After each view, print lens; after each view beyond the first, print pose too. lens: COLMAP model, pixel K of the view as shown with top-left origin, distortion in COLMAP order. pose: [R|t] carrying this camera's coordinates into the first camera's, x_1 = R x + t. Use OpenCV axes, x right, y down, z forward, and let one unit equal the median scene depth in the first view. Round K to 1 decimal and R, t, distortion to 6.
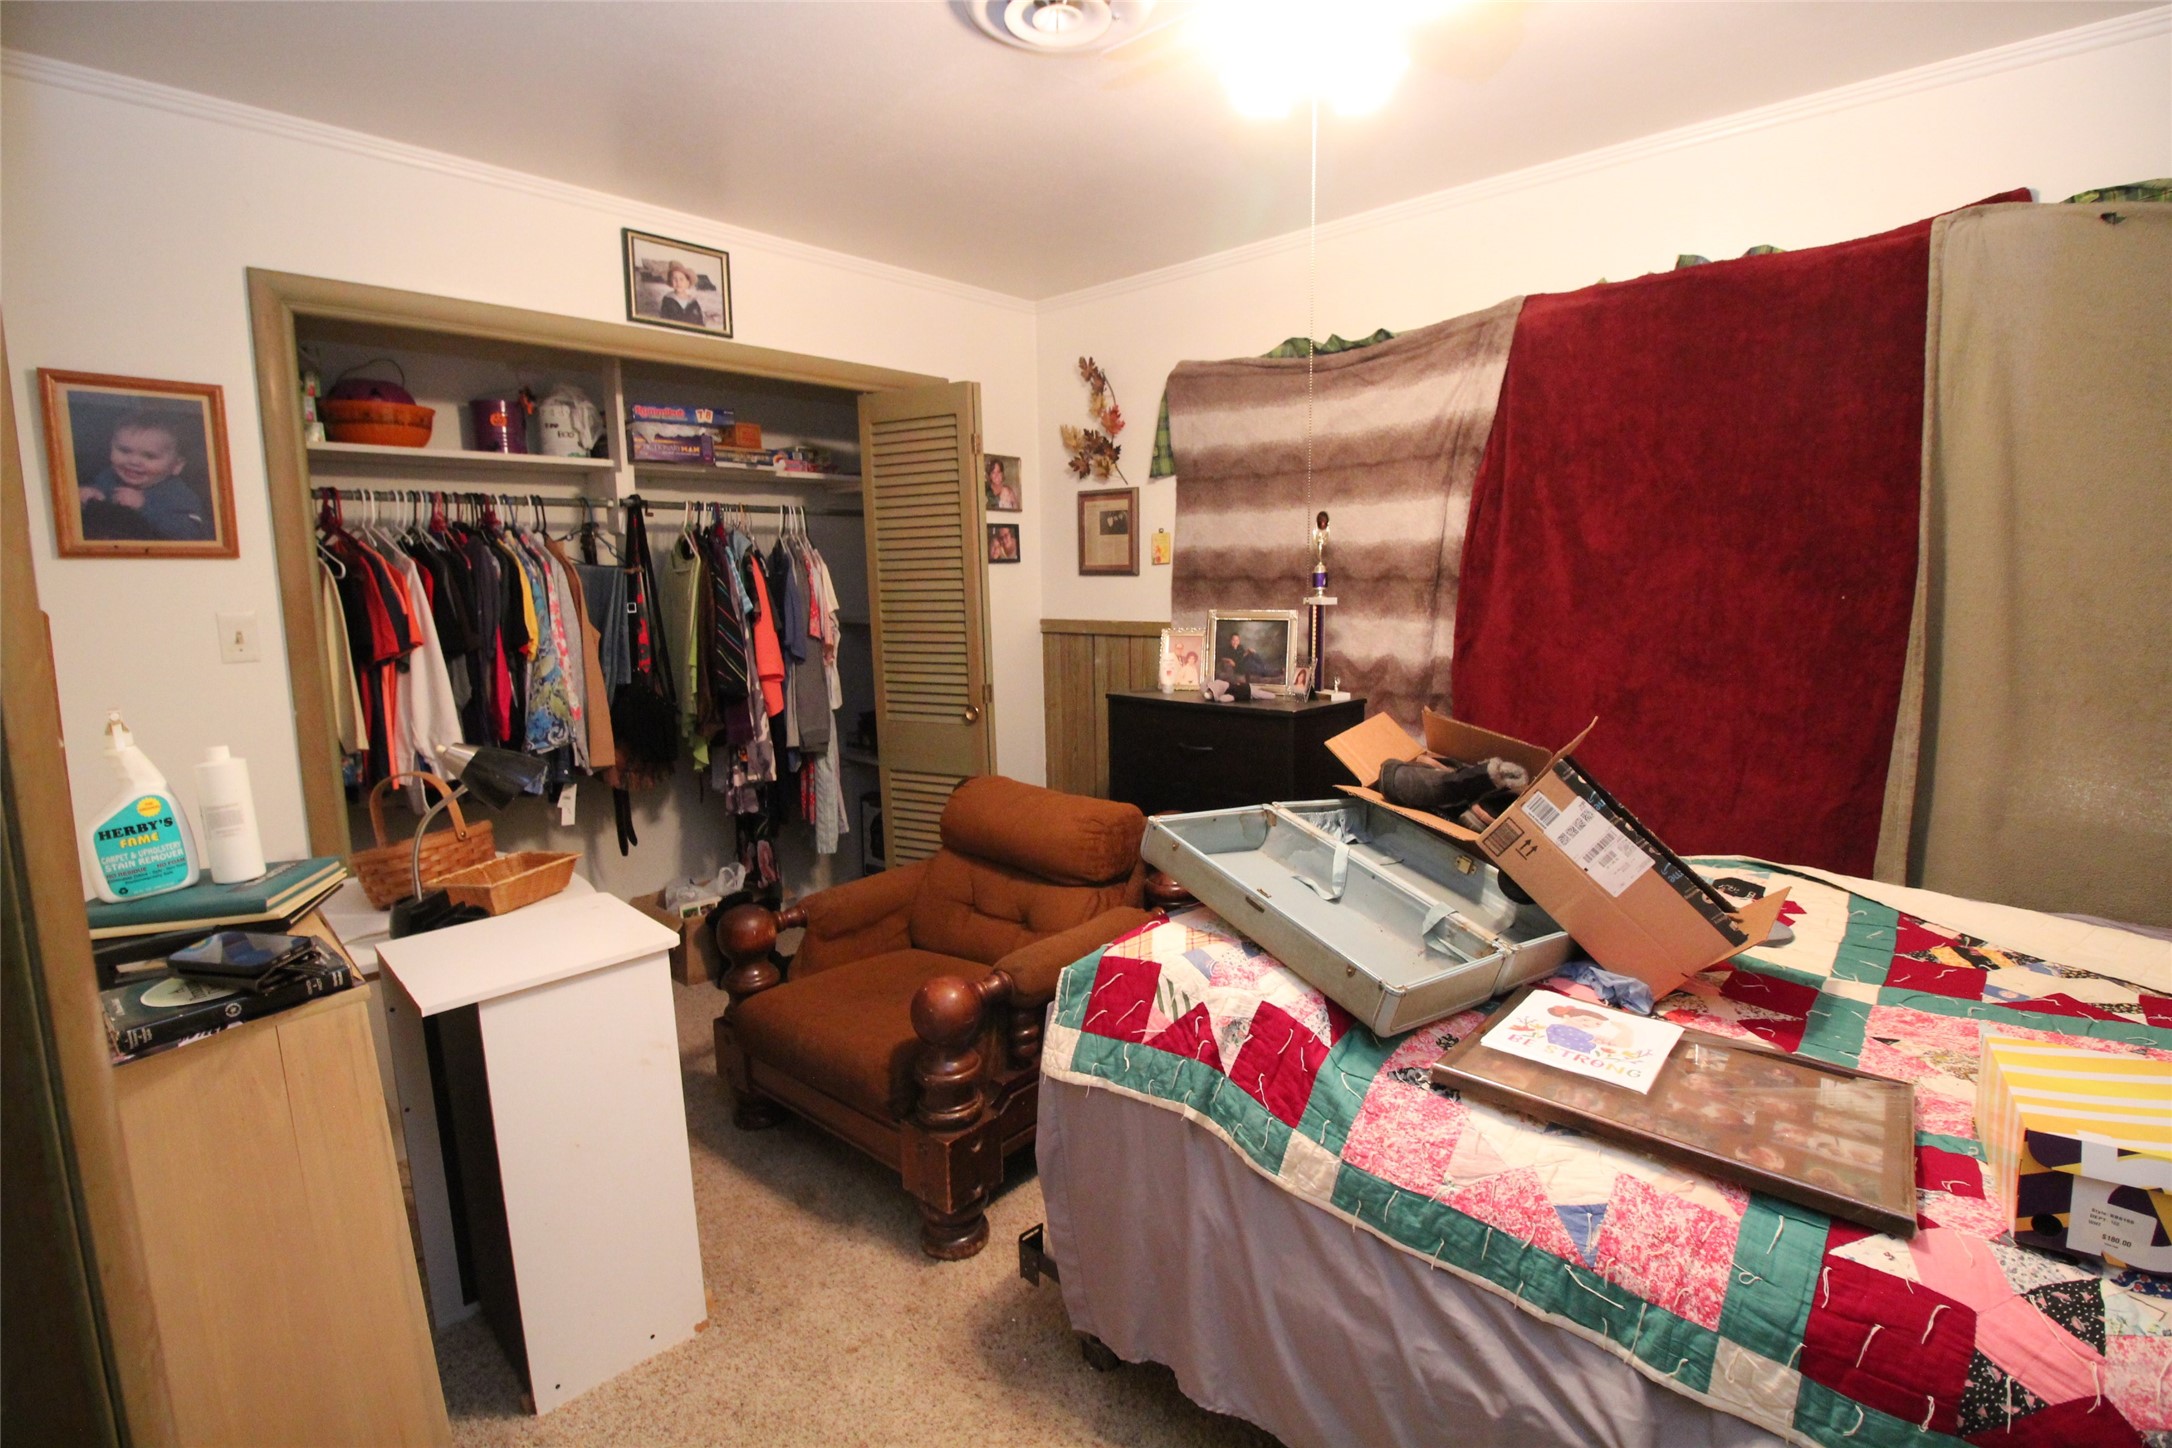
lens RADIAL K [[1010.9, 0, 1089.1], [0, 1010.9, 724.2], [0, 0, 1]] dist [-0.005047, -0.001527]
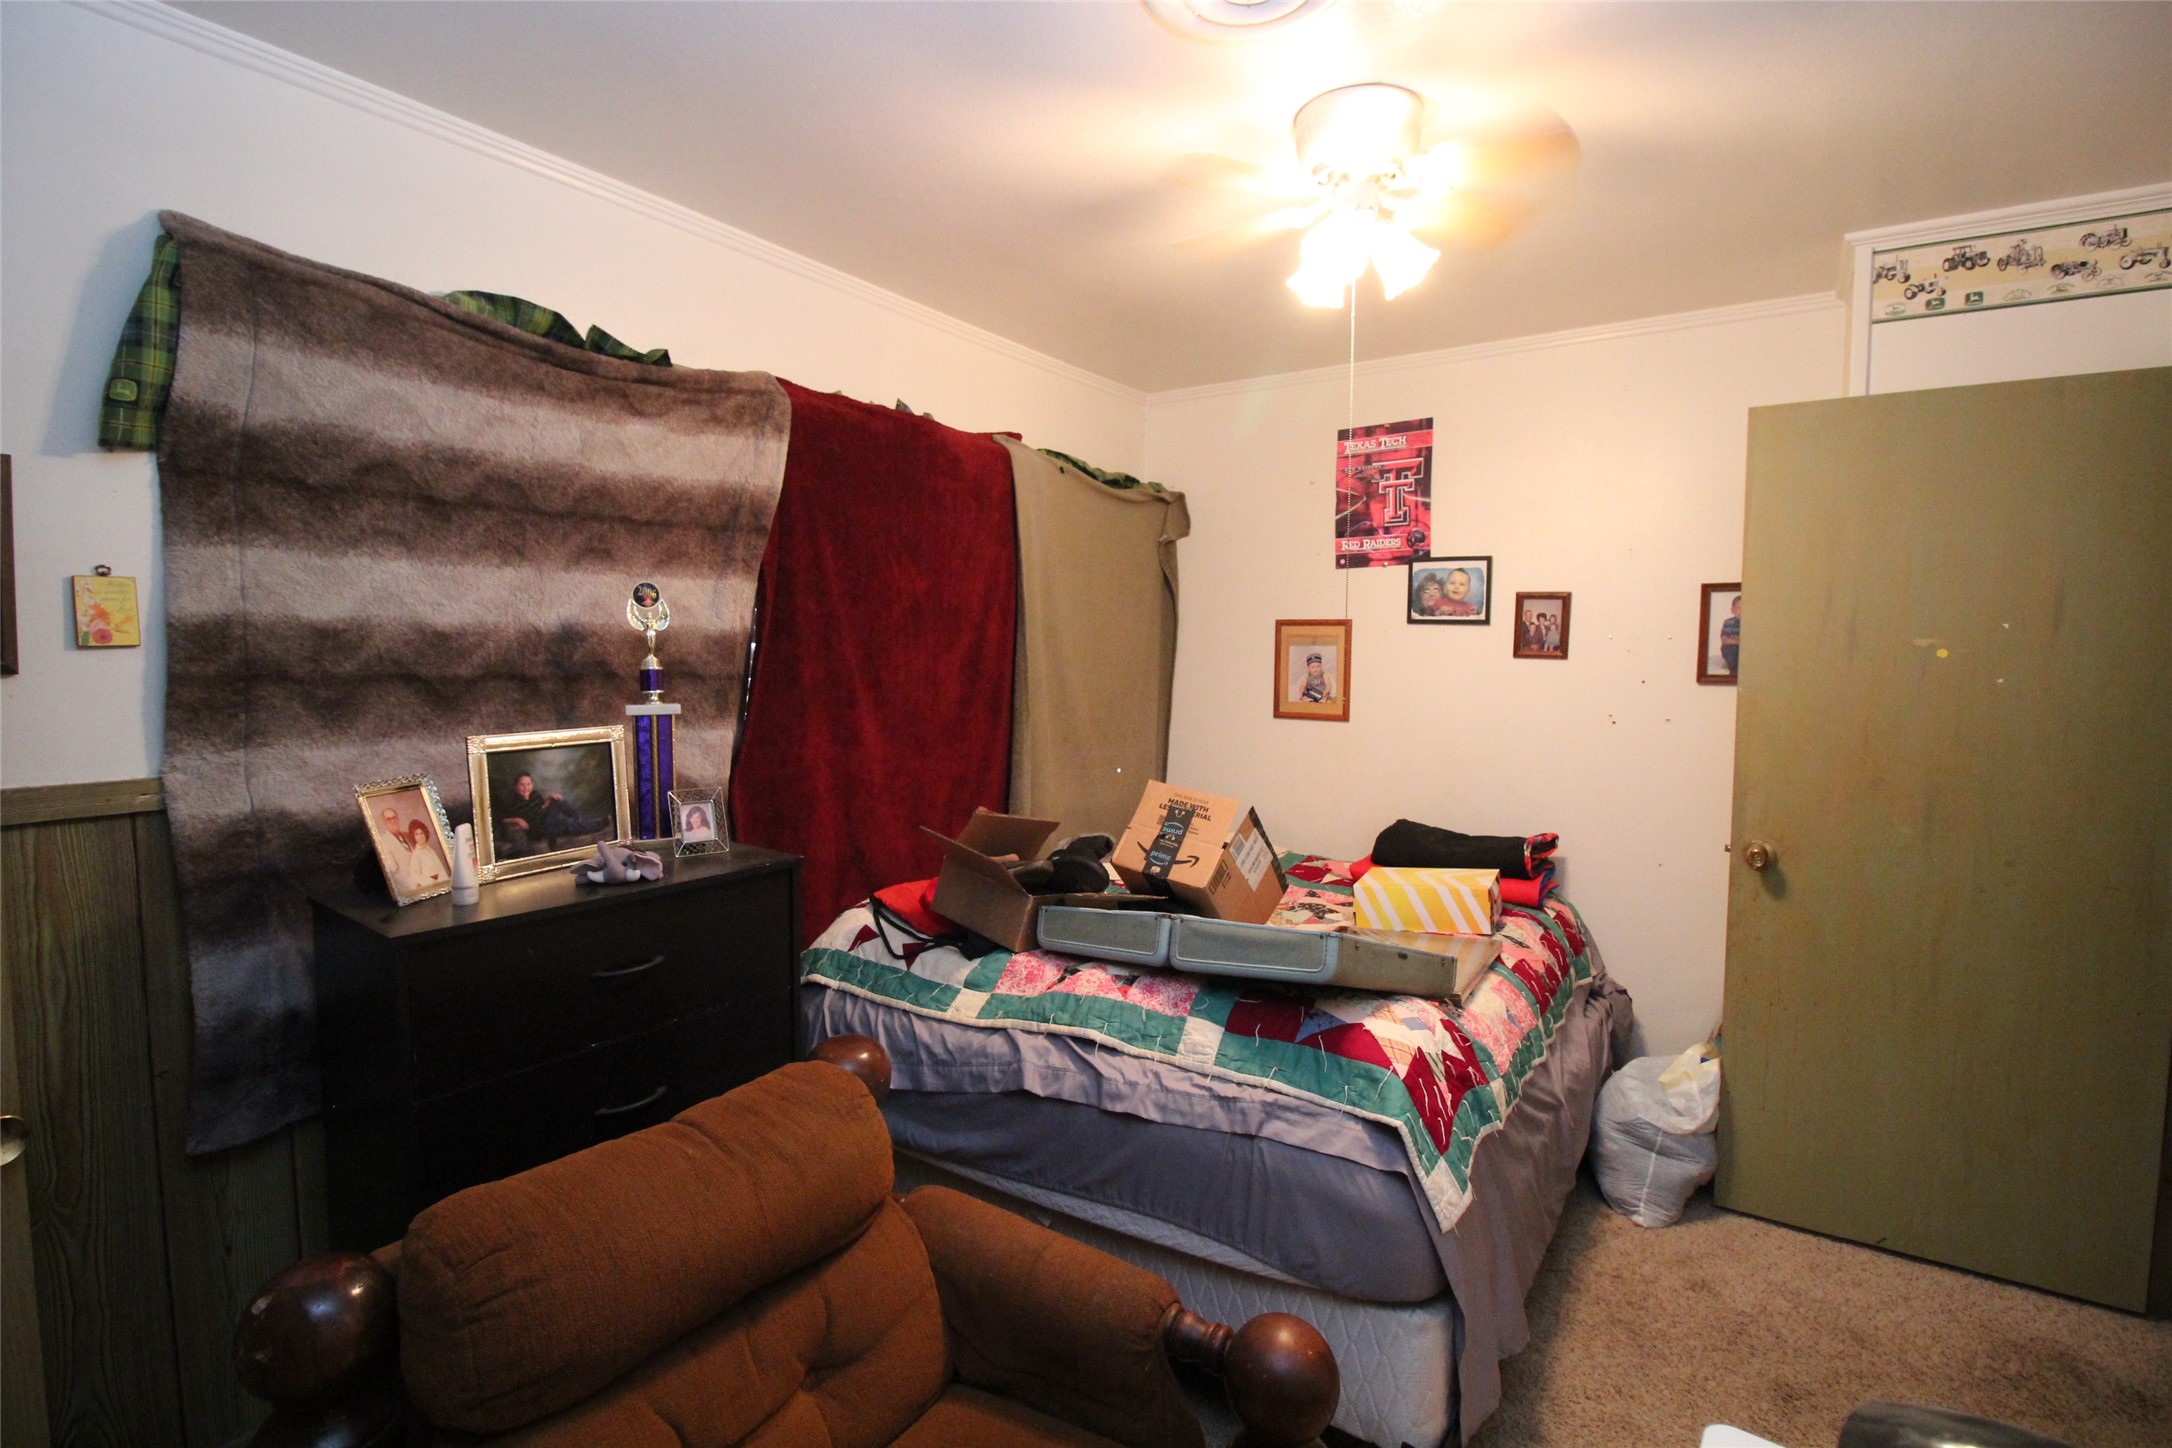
lens RADIAL K [[1010.9, 0, 1091.5], [0, 1010.9, 724.6], [0, 0, 1]] dist [-0.005047, -0.001527]
pose [[-0.147712, -0.068815, 0.986633, -0.497439], [0.132175, 0.987255, 0.088647, -0.131123], [-0.980159, 0.143503, -0.136734, 0.785898]]
